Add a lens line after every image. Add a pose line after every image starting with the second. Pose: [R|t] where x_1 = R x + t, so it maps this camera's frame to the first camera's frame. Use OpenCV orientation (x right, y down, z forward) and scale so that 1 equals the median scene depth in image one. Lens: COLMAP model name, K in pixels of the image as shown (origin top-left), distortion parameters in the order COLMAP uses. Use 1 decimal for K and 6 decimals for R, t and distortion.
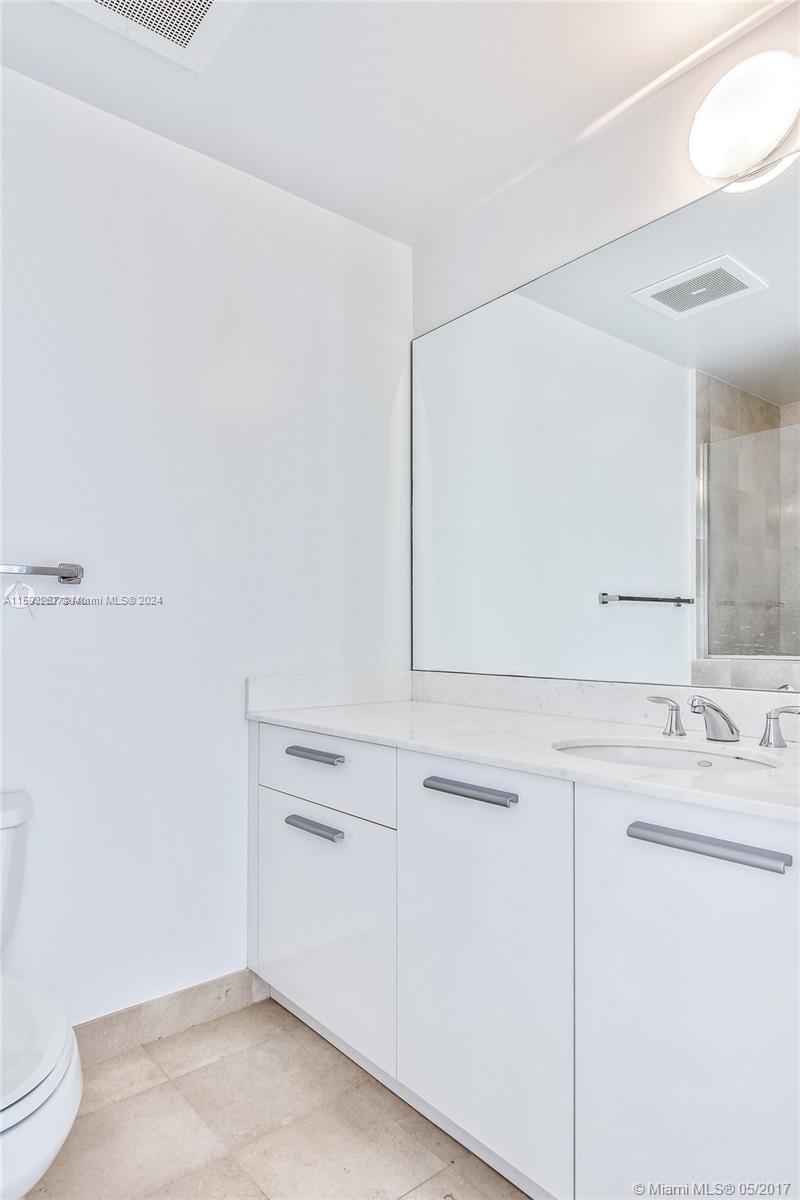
lens RADIAL K [[687.3, 0, 399.2], [0, 687.3, 631.6], [0, 0, 1]] dist [-0.000715, 0.000246]
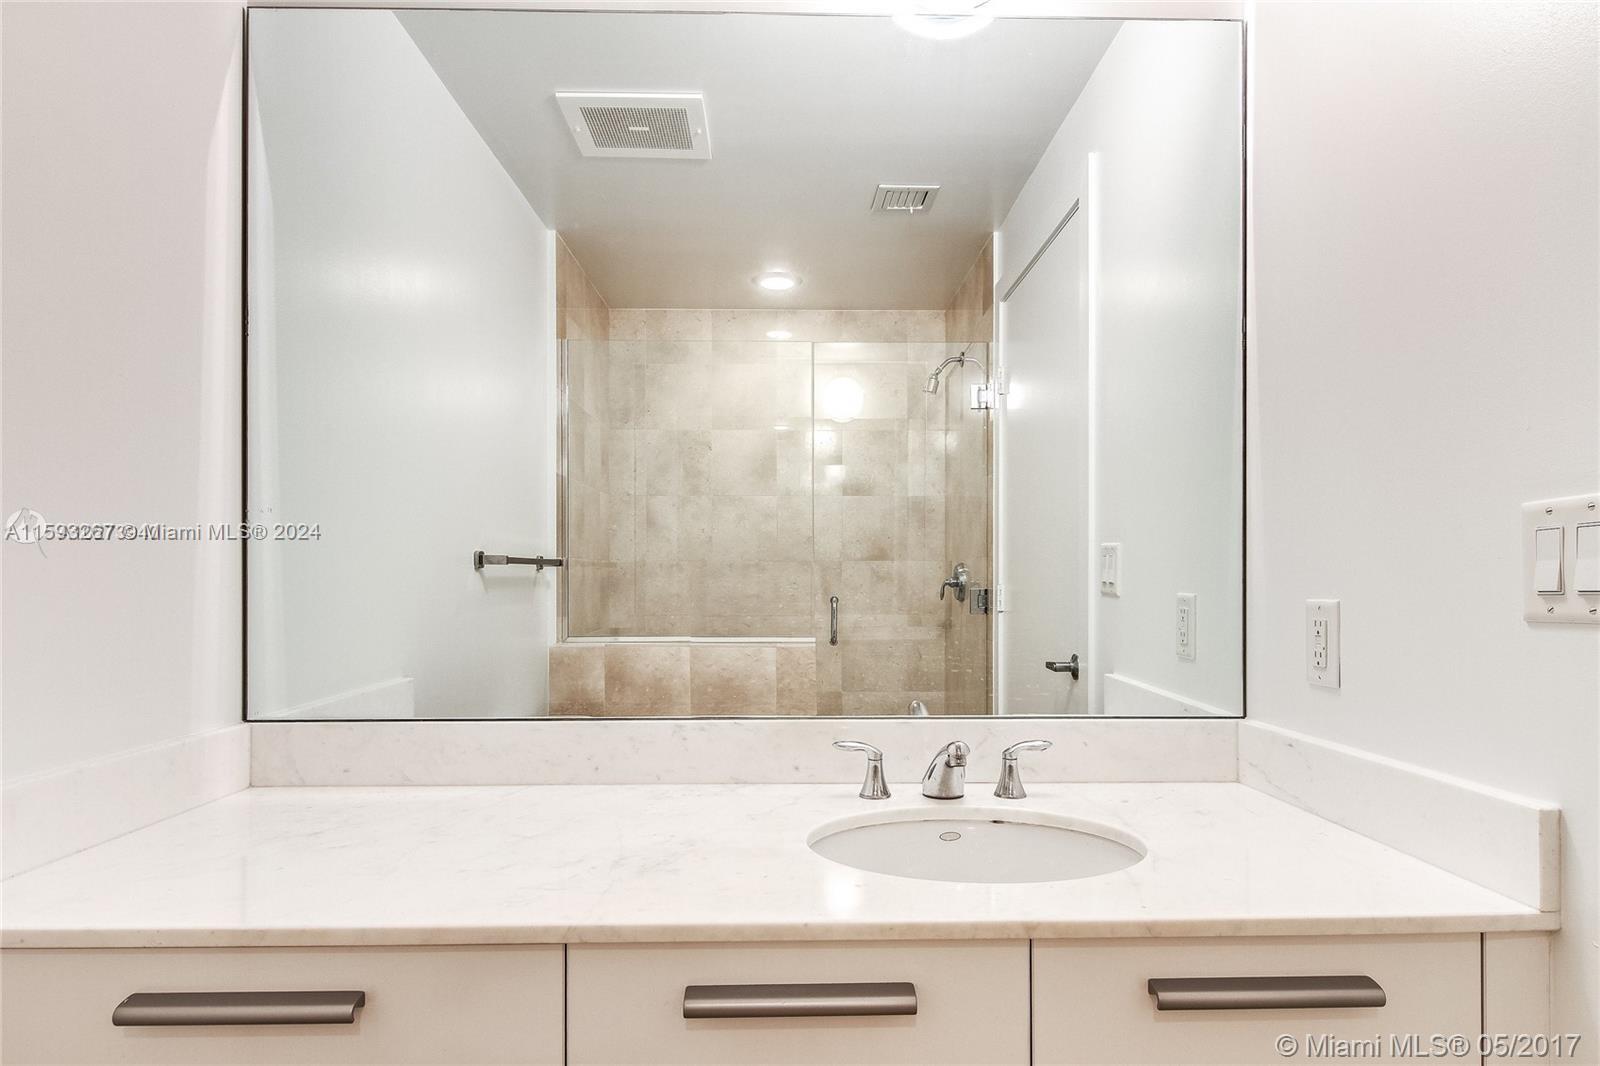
lens RADIAL K [[932.2, 0, 800.1], [0, 932.2, 588.2], [0, 0, 1]] dist [-0.000179, 0.000028]
pose [[0.642246, -0.001447, 0.766497, -0.158598], [-0.002762, 0.999987, 0.004202, -0.025909], [-0.766493, -0.004816, 0.642234, 0.223169]]
